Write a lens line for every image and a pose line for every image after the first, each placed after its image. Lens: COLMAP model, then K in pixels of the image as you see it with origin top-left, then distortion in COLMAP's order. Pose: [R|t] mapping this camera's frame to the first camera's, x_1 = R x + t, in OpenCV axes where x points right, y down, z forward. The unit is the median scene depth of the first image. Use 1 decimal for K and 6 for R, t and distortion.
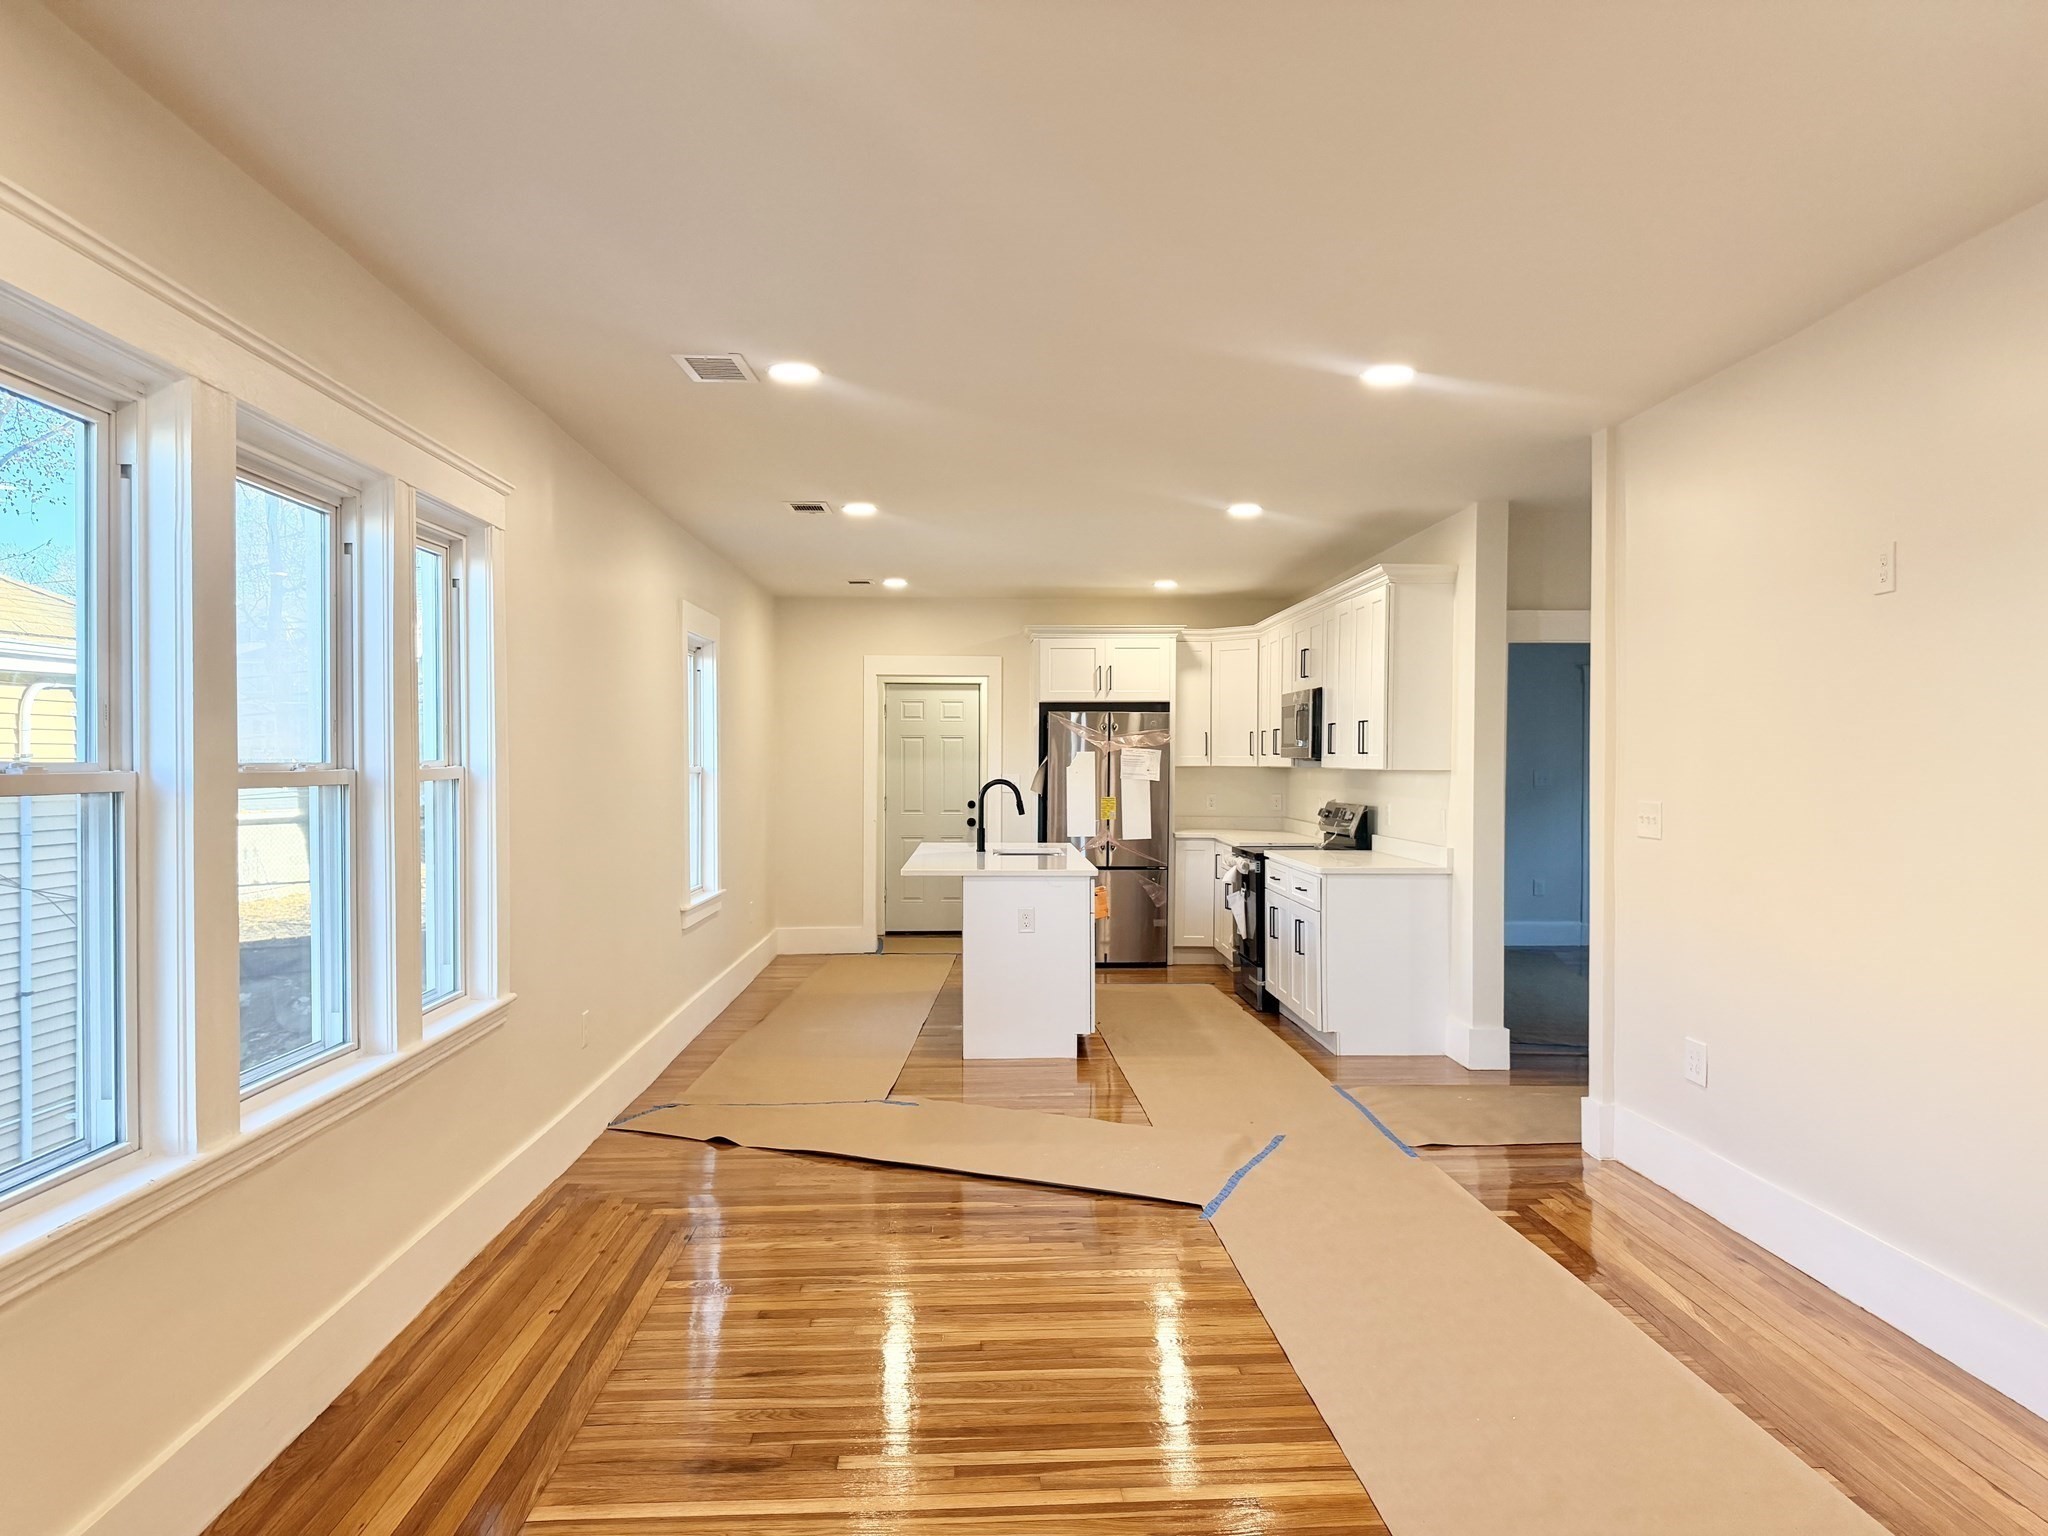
lens RADIAL K [[1420.8, 0, 1019.6], [0, 1420.8, 769.6], [0, 0, 1]] dist [0.038965, -0.029261]
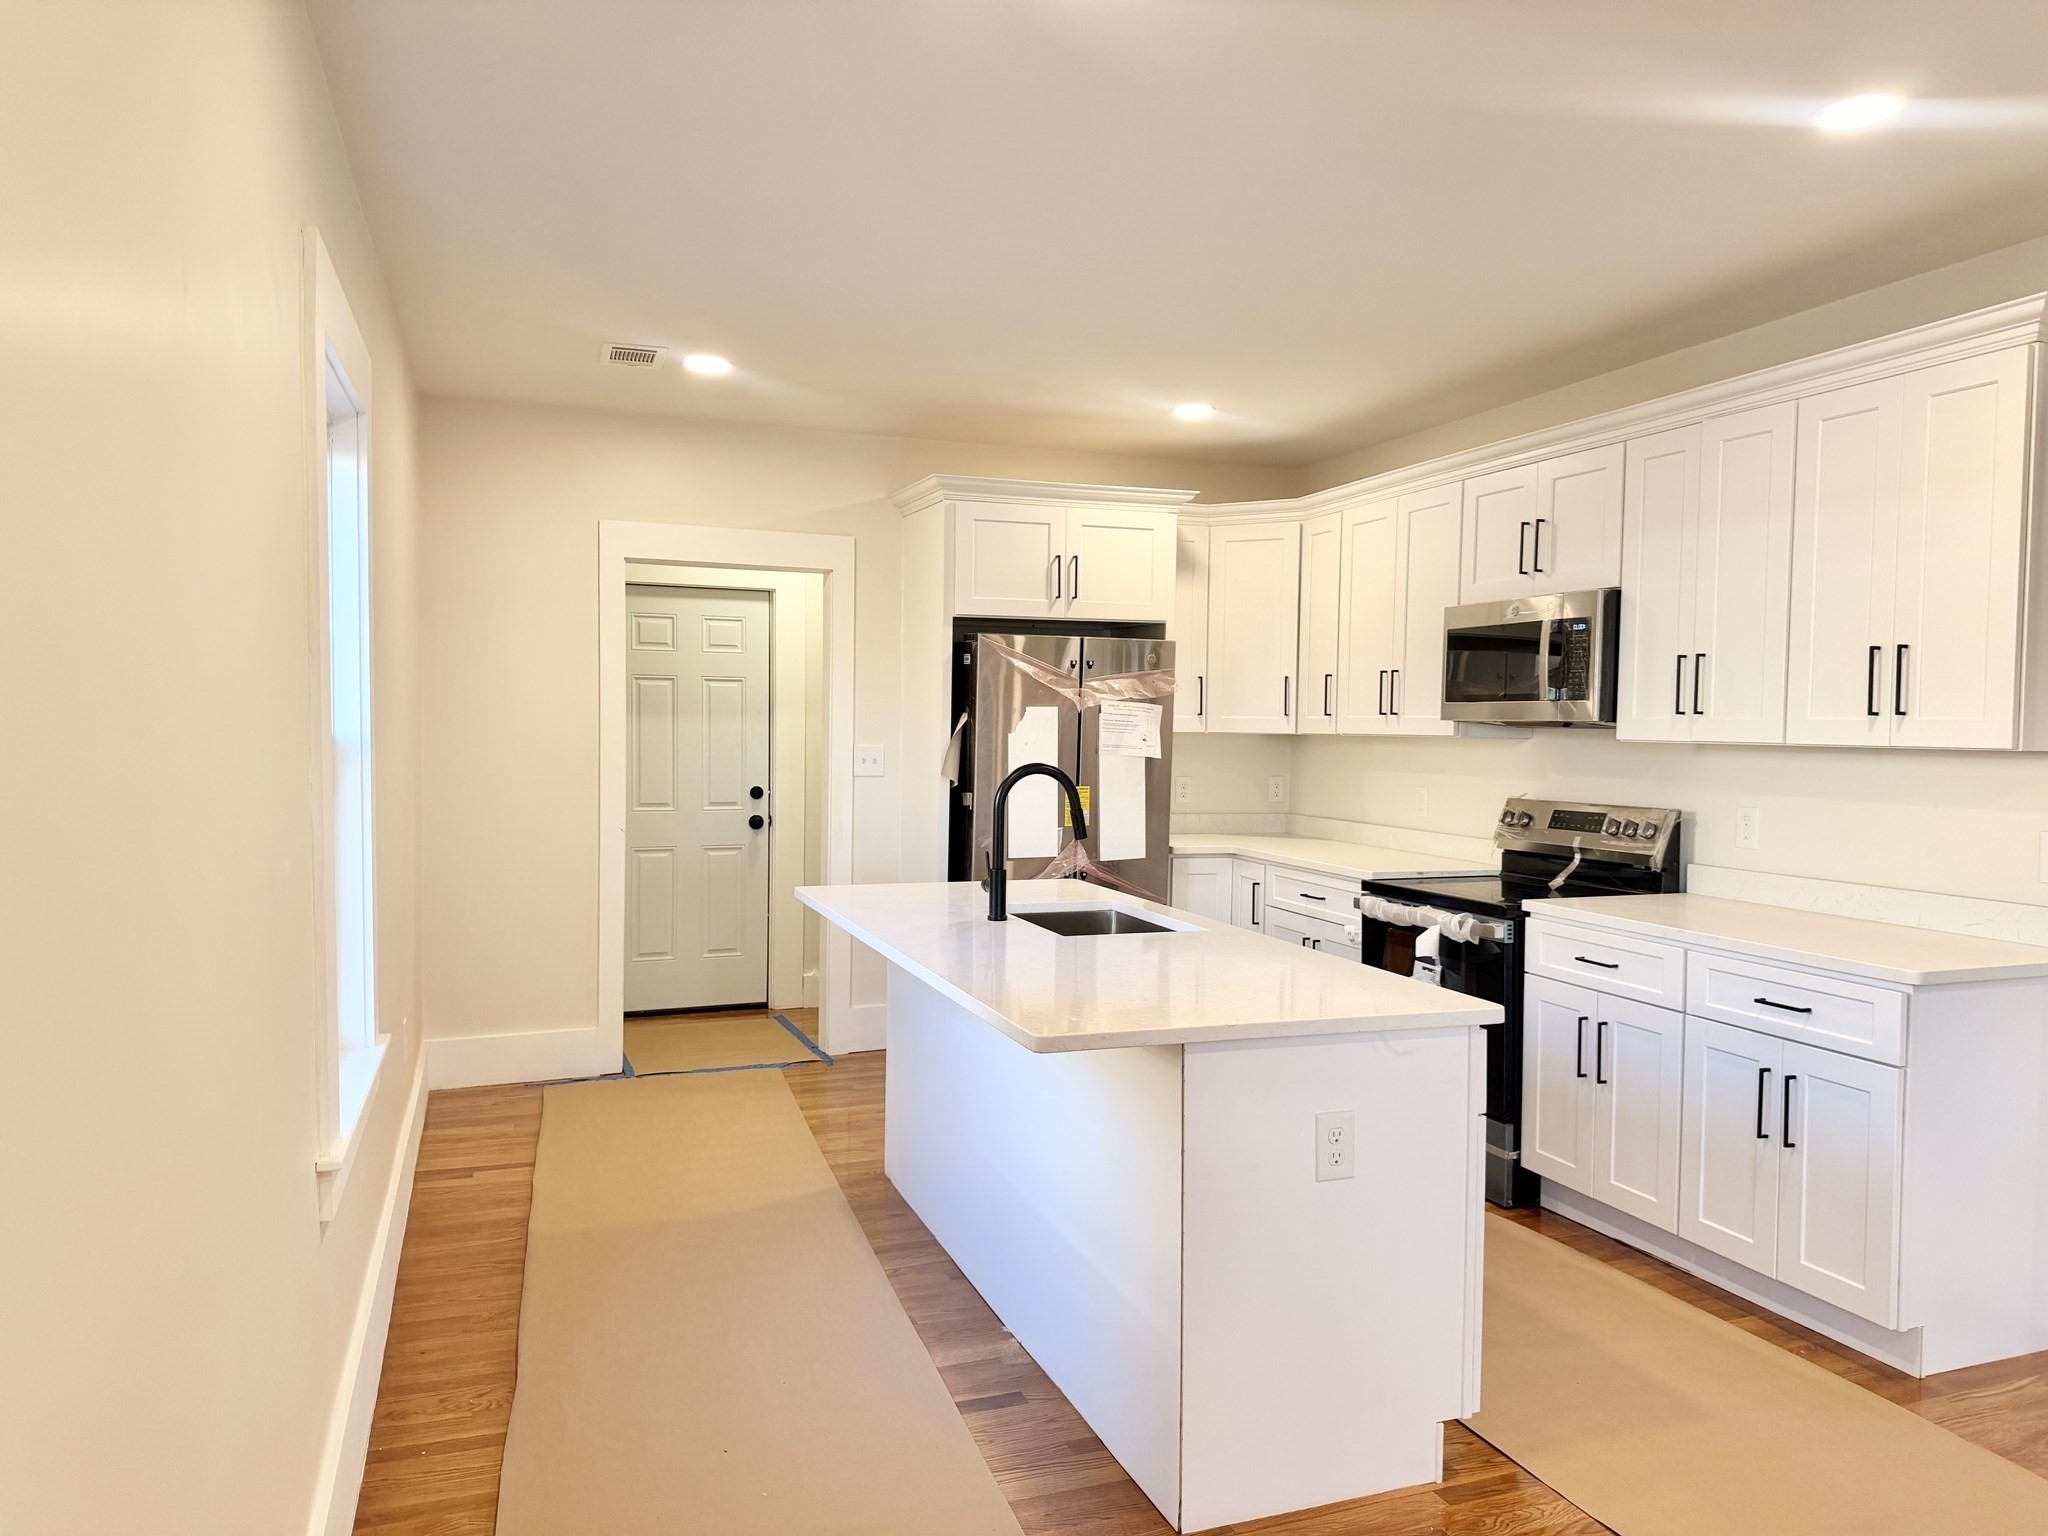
lens RADIAL K [[1420.8, 0, 1011.8], [0, 1420.8, 762.4], [0, 0, 1]] dist [0.038965, -0.029261]
pose [[0.950033, -0.003516, 0.312131, -0.148481], [-0.004683, 0.999663, 0.025515, -0.005121], [-0.312115, -0.025702, 0.949696, 0.499566]]
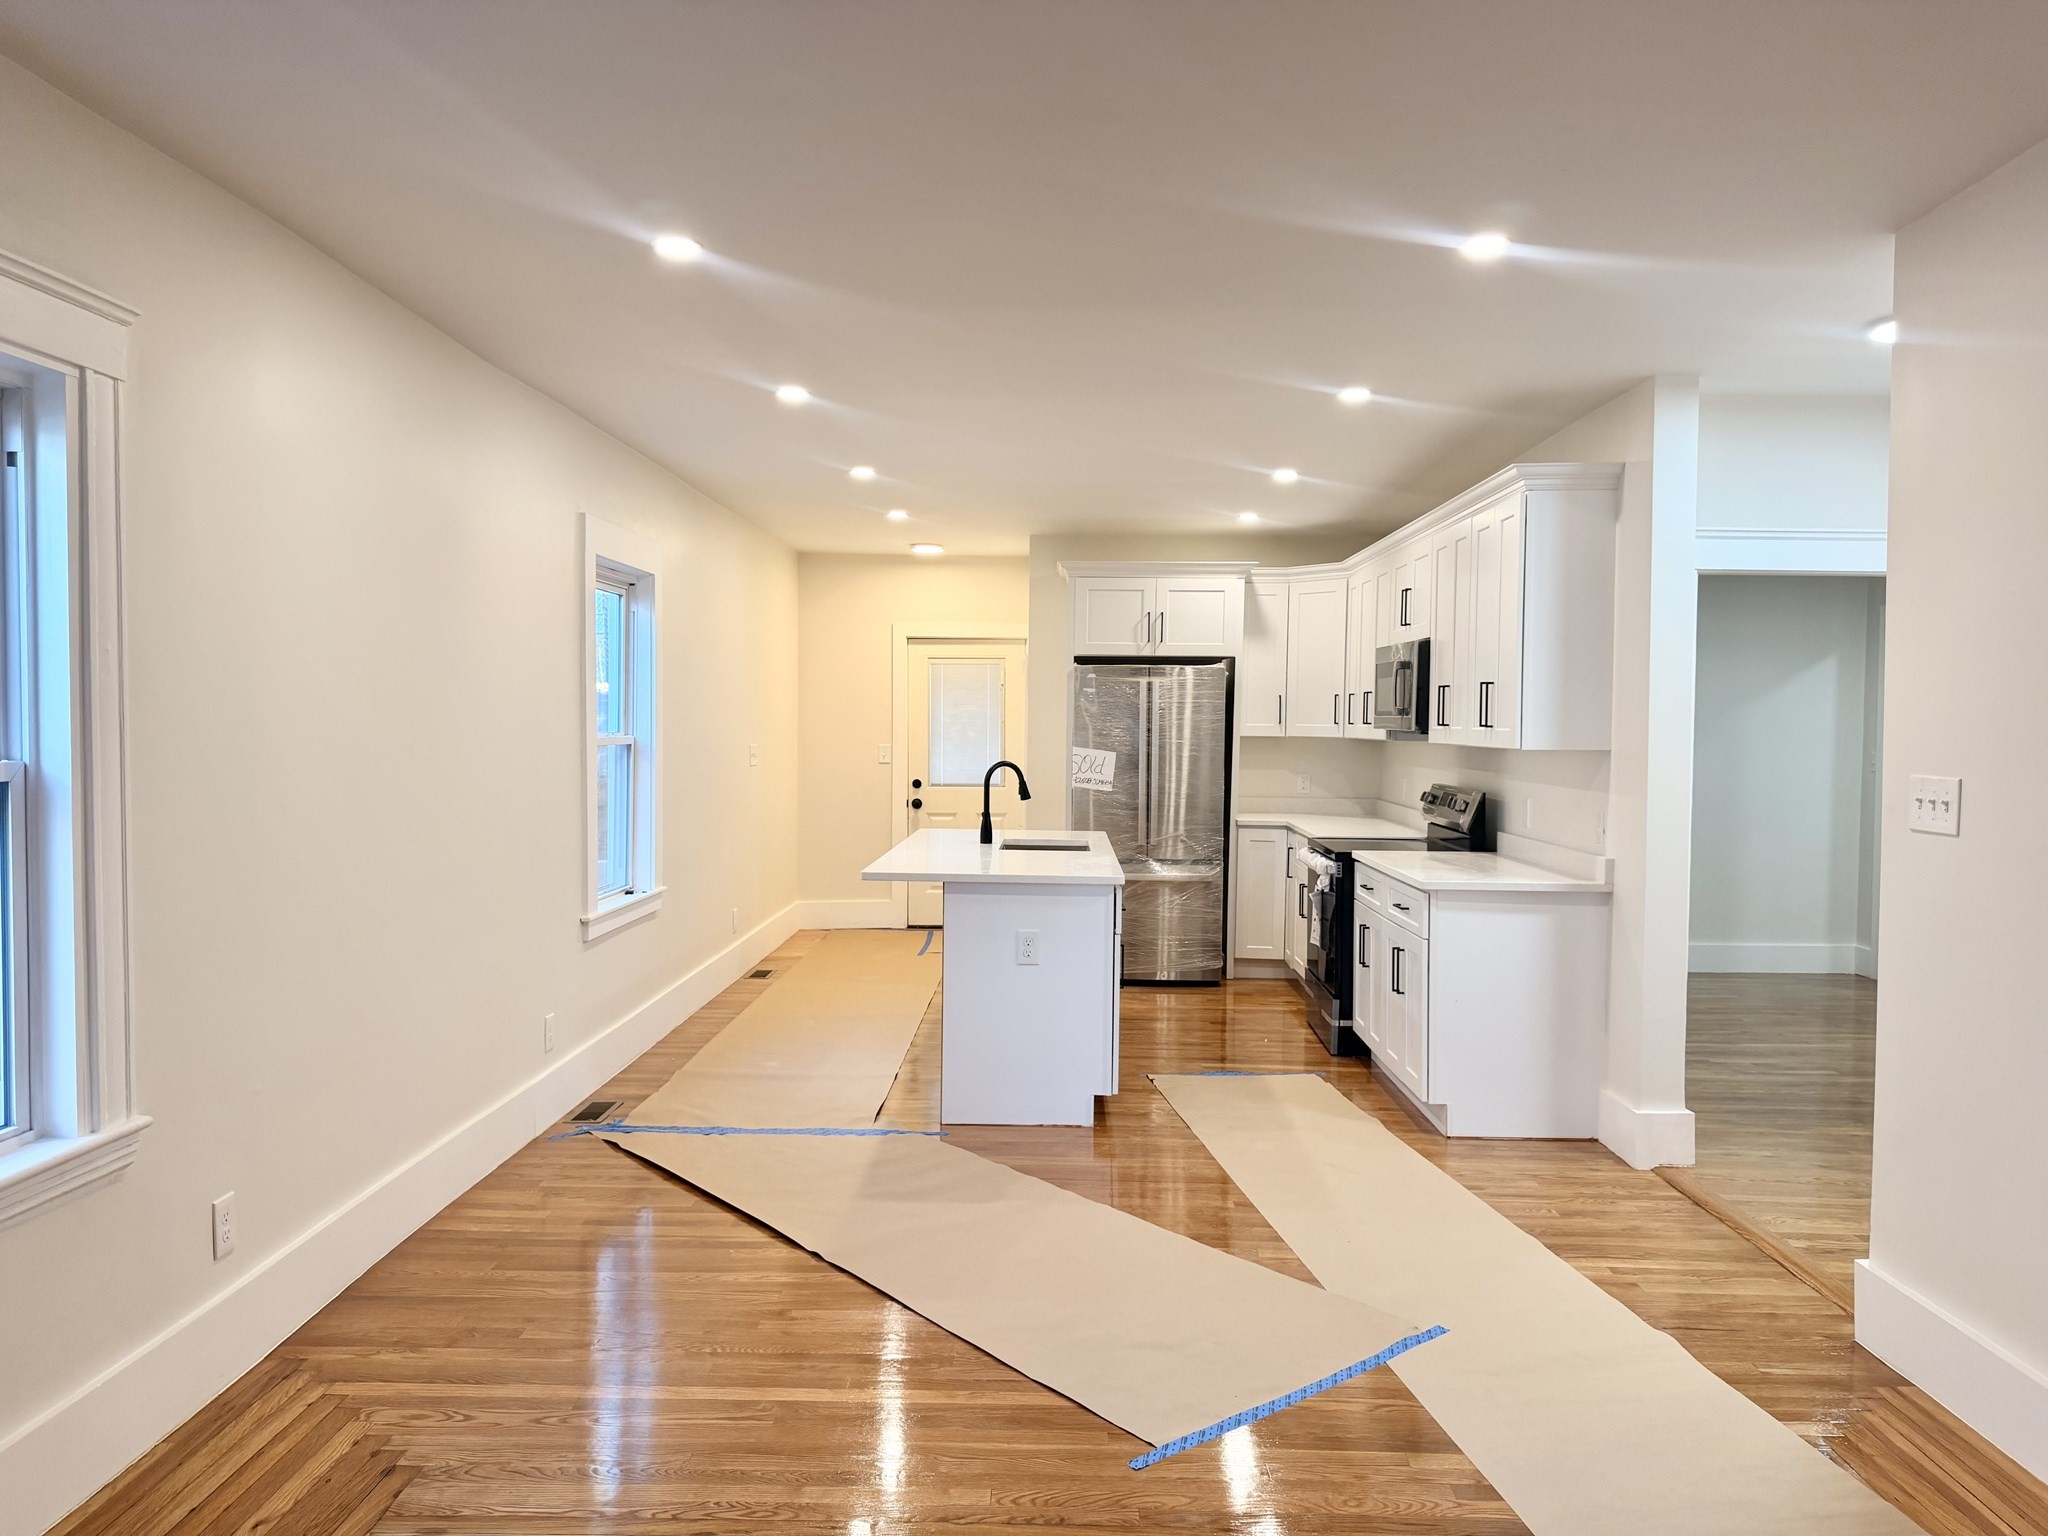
lens RADIAL K [[1420.8, 0, 1020.7], [0, 1420.8, 771.0], [0, 0, 1]] dist [0.038965, -0.029261]
pose [[0.998522, 0.014405, -0.052402, 0.029140], [-0.012846, 0.999469, 0.029958, -0.005569], [0.052806, -0.029241, 0.998177, 0.195507]]
